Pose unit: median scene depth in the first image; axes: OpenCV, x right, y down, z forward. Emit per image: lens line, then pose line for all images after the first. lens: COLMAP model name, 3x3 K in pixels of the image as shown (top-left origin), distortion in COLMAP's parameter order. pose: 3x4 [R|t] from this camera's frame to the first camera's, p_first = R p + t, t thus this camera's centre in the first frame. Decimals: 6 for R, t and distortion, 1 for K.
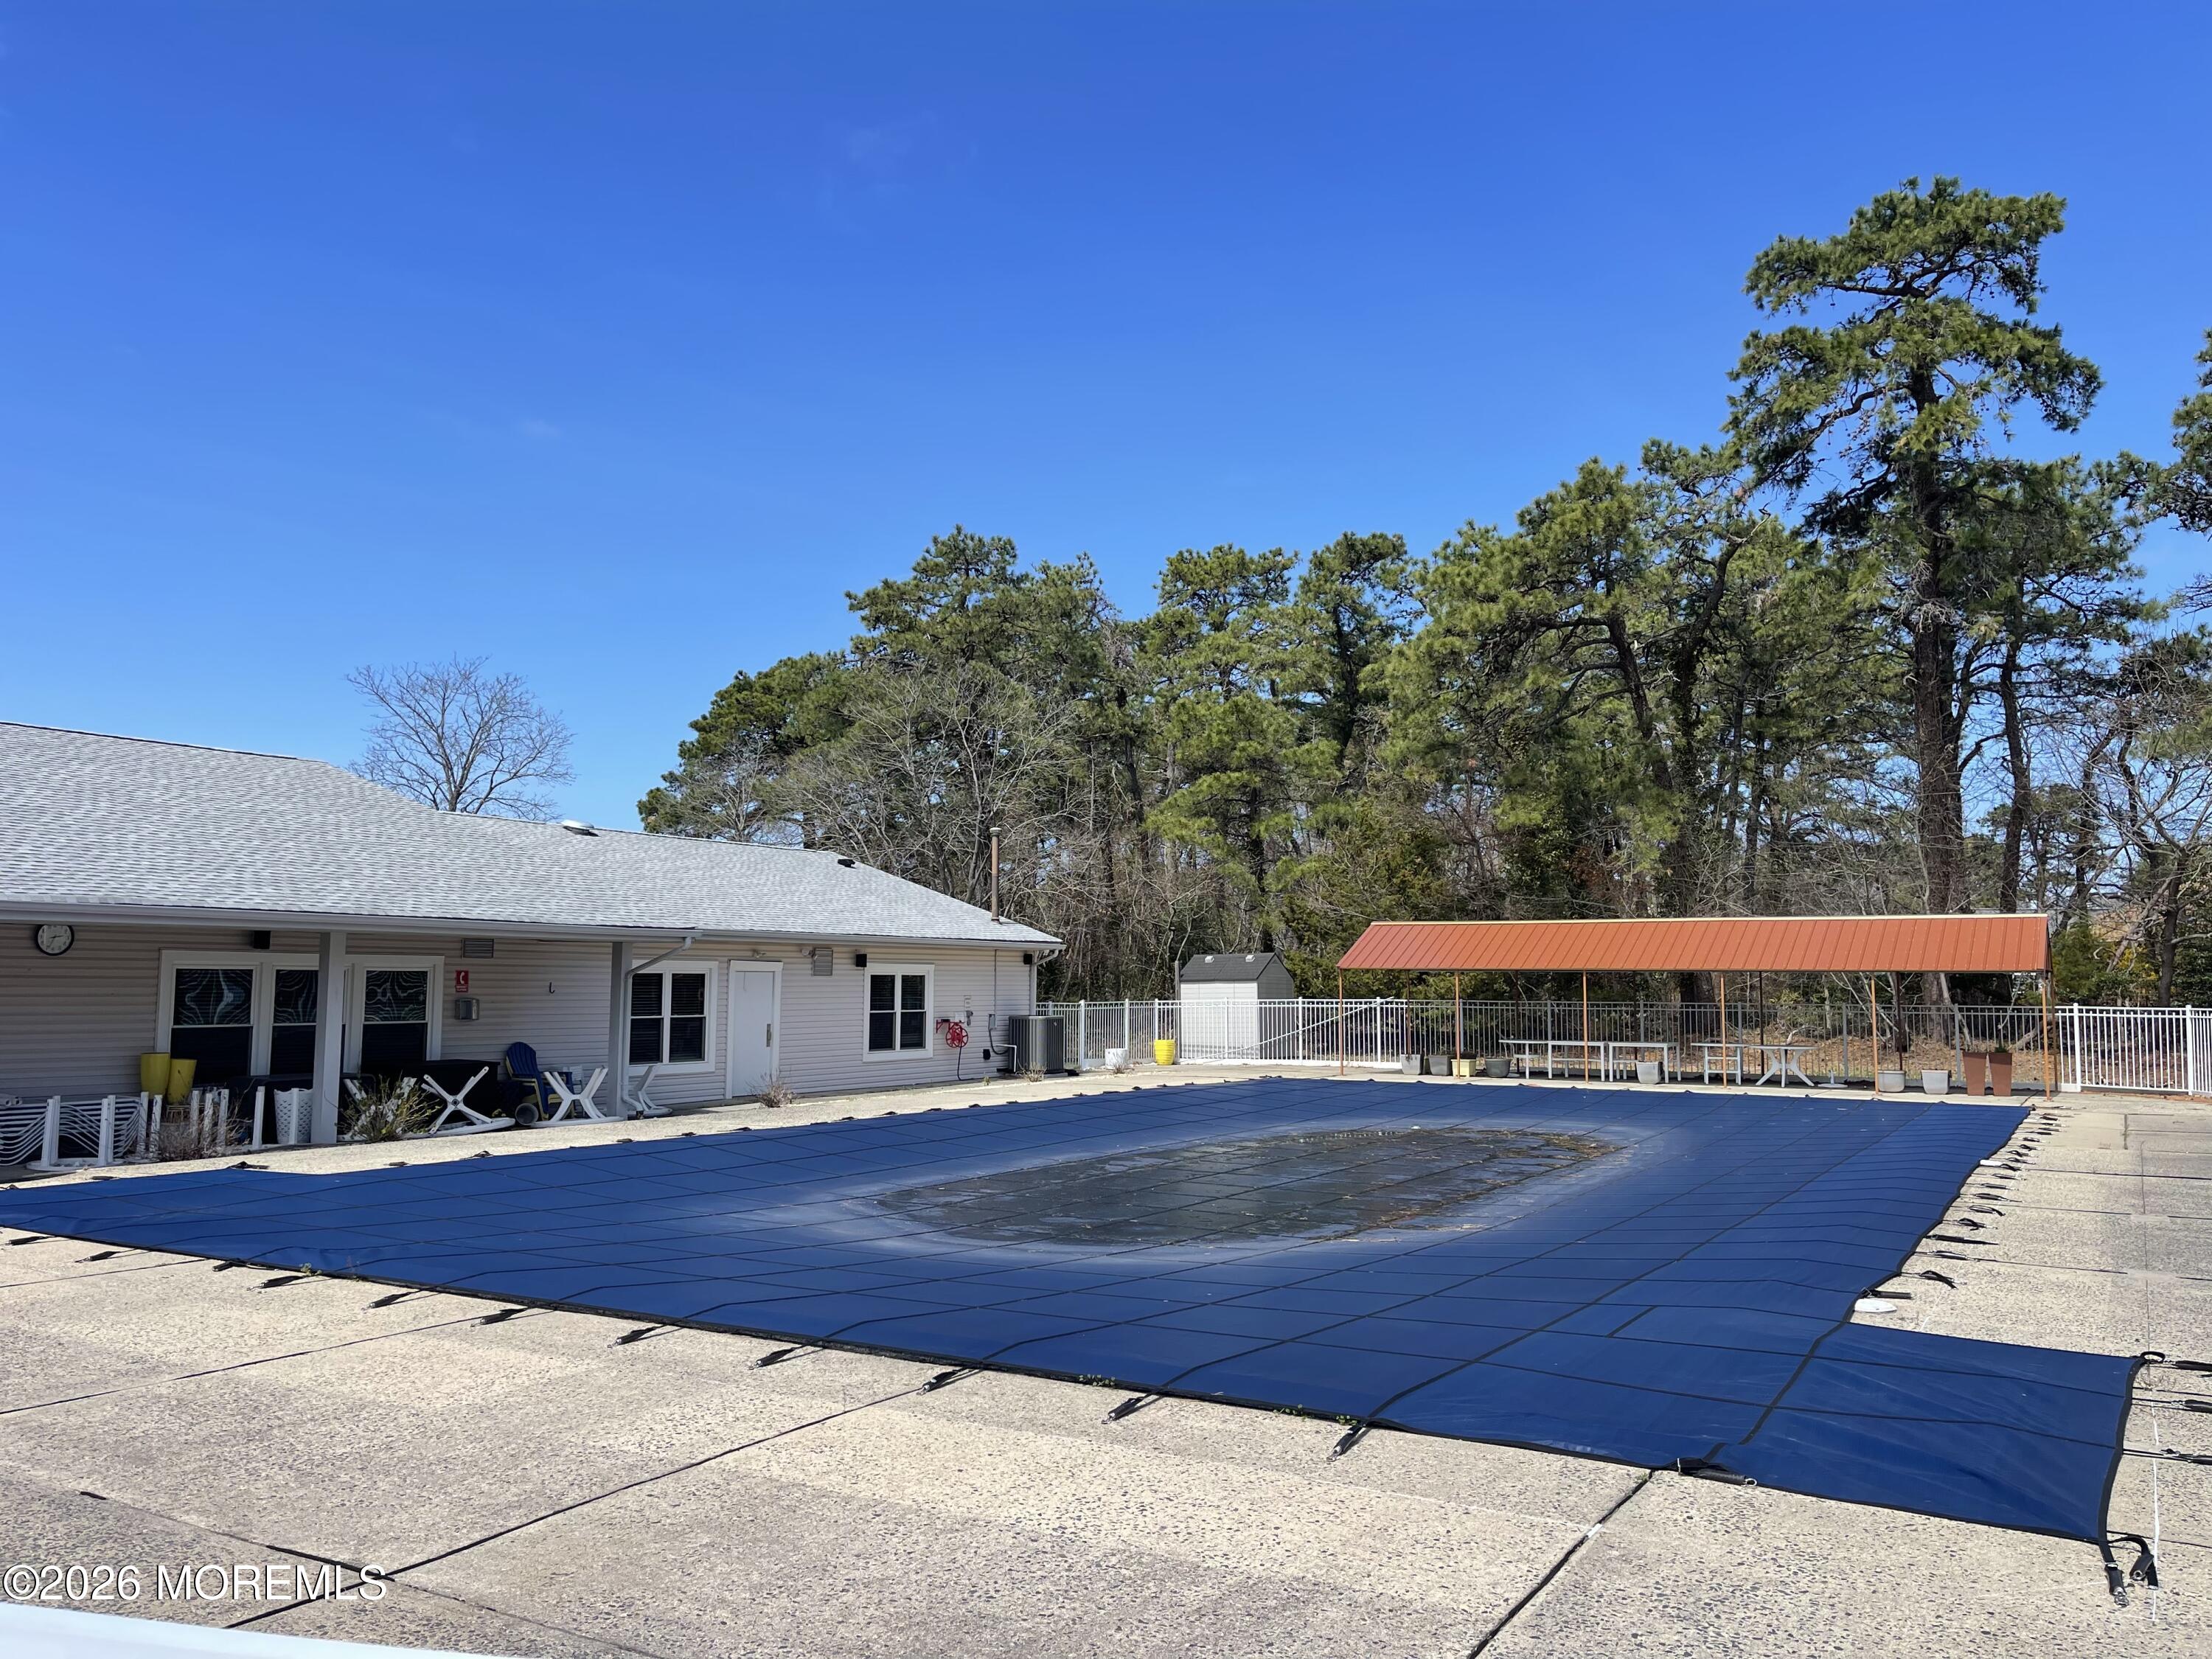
lens RADIAL K [[1723.9, 0, 1083.6], [0, 1723.9, 839.8], [0, 0, 1]] dist [0.075618, -0.108076]
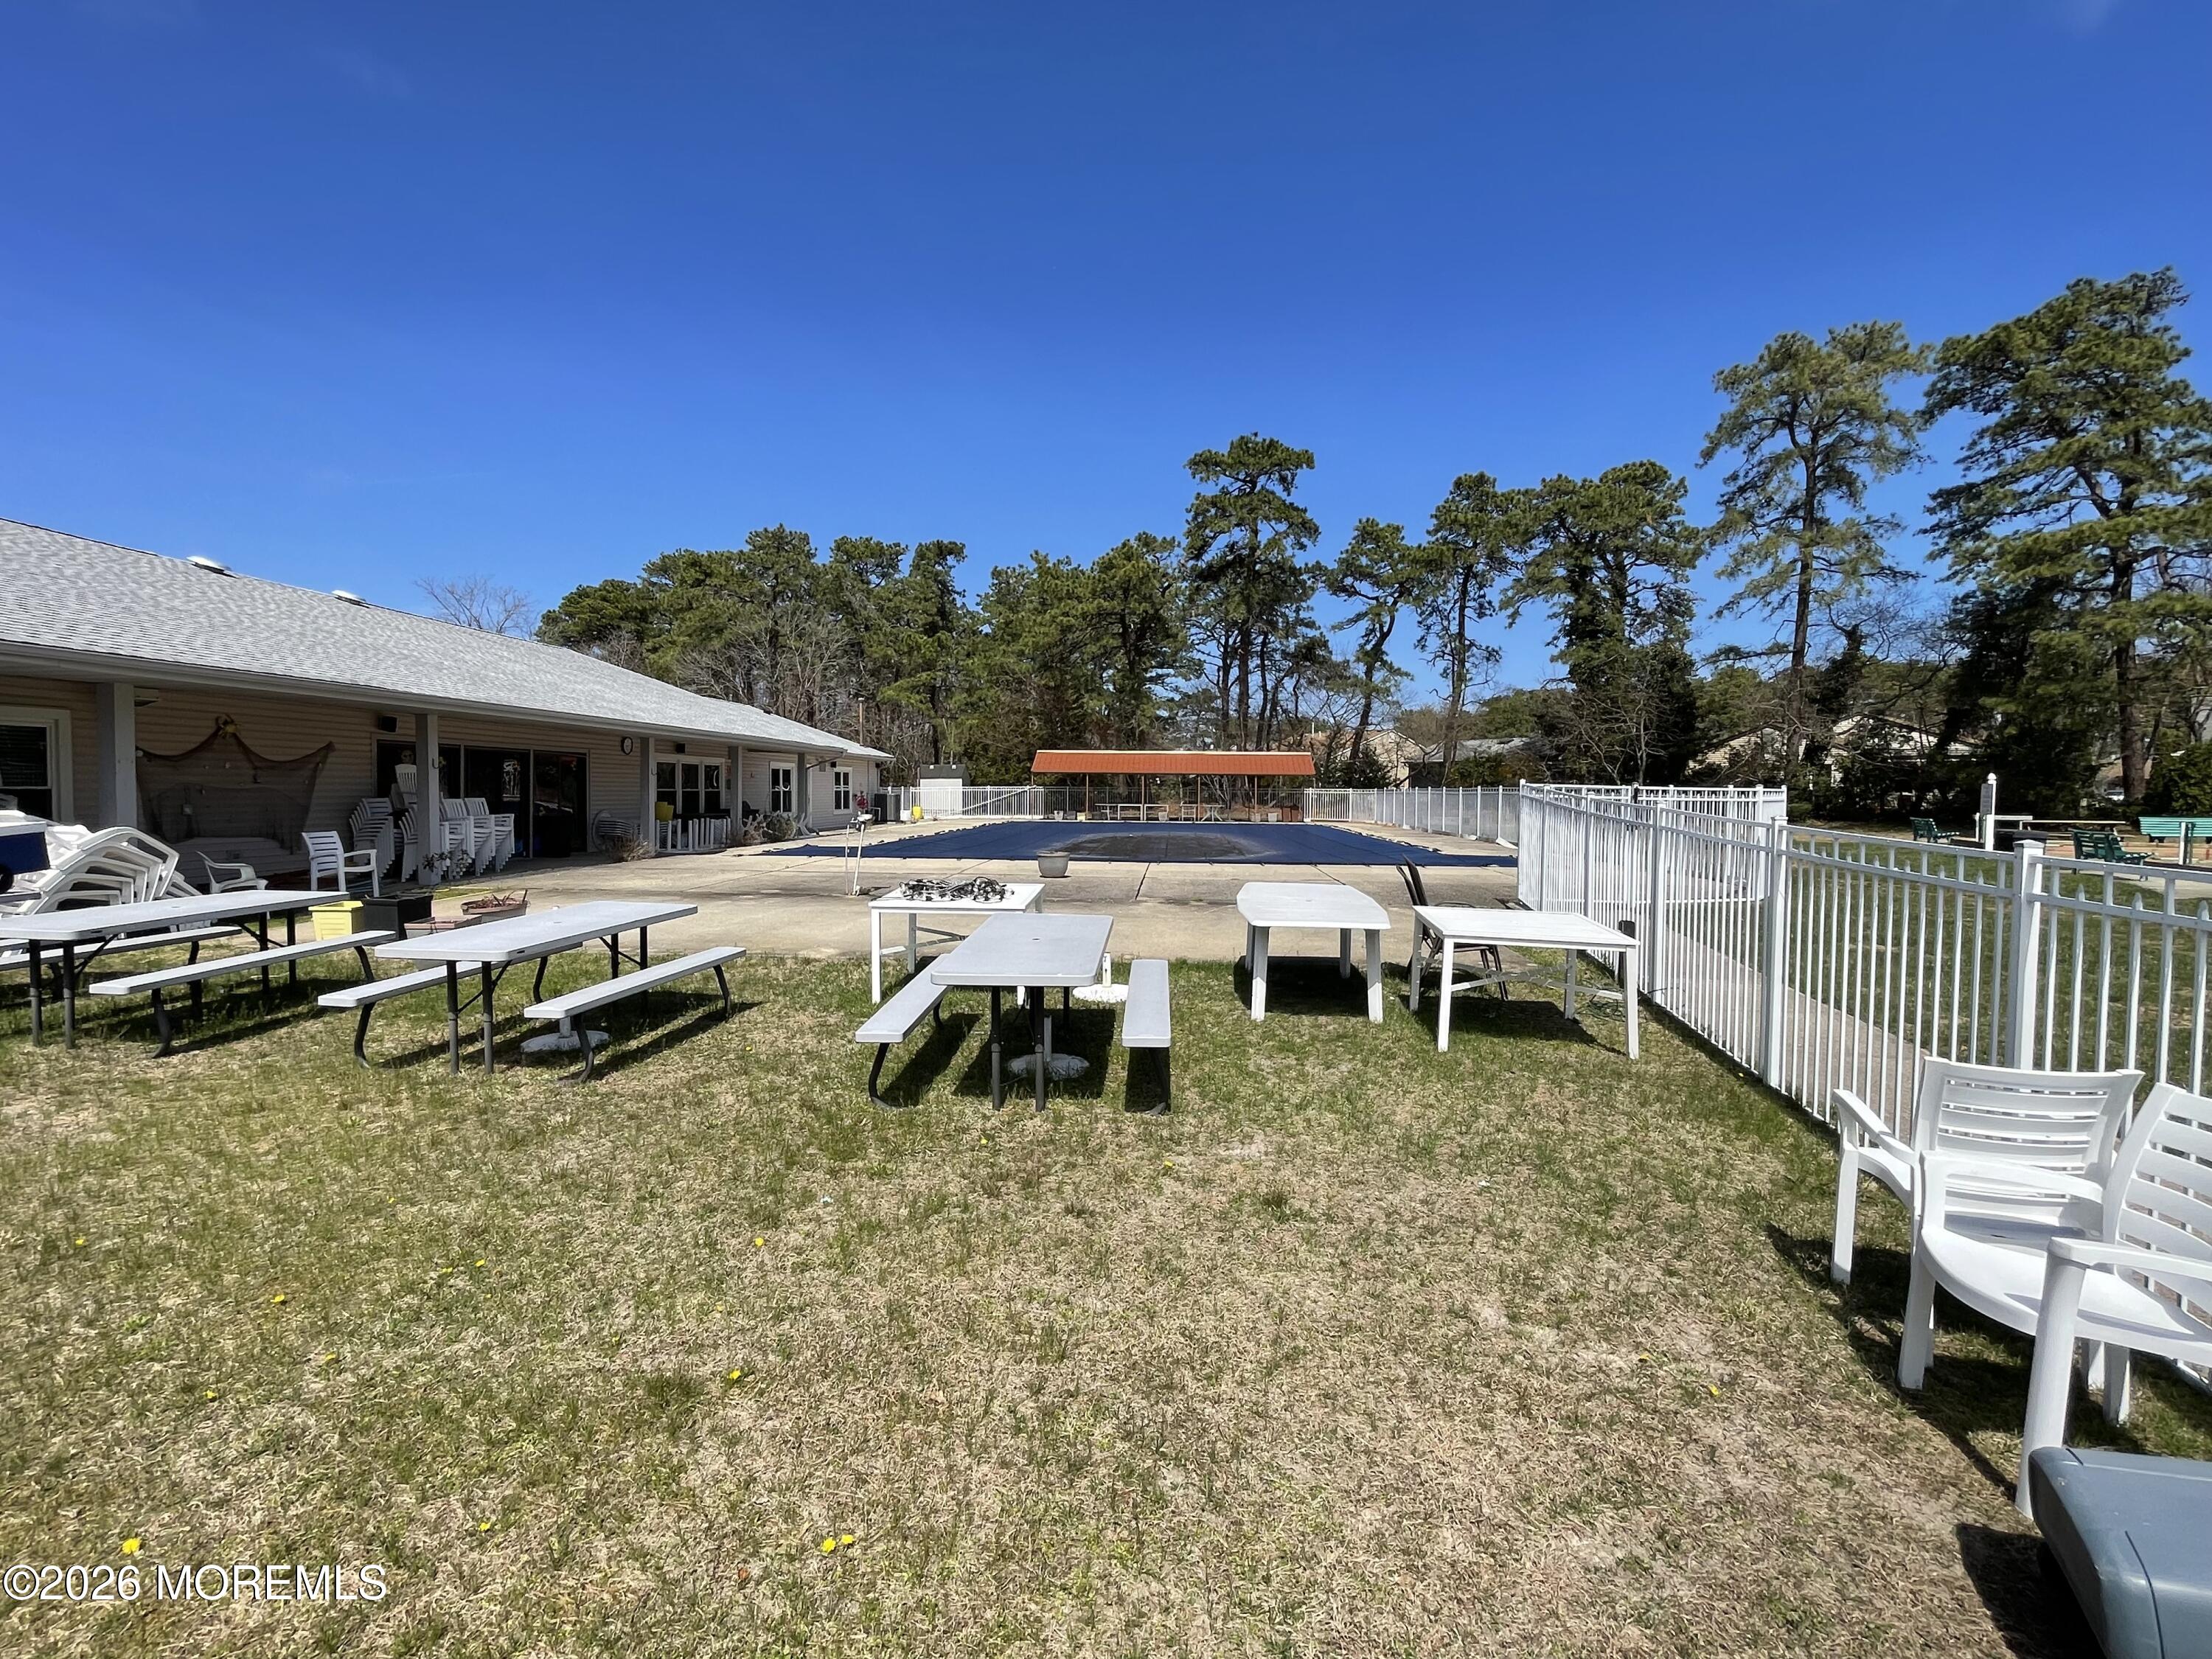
lens RADIAL K [[1045.6, 0, 1120.0], [0, 1045.6, 851.3], [0, 0, 1]] dist [-0.009833, 0.003861]
pose [[0.889794, -0.022383, 0.455813, -0.350066], [-0.044428, 0.989804, 0.135332, -0.009354], [-0.454194, -0.140669, 0.879727, -0.223547]]
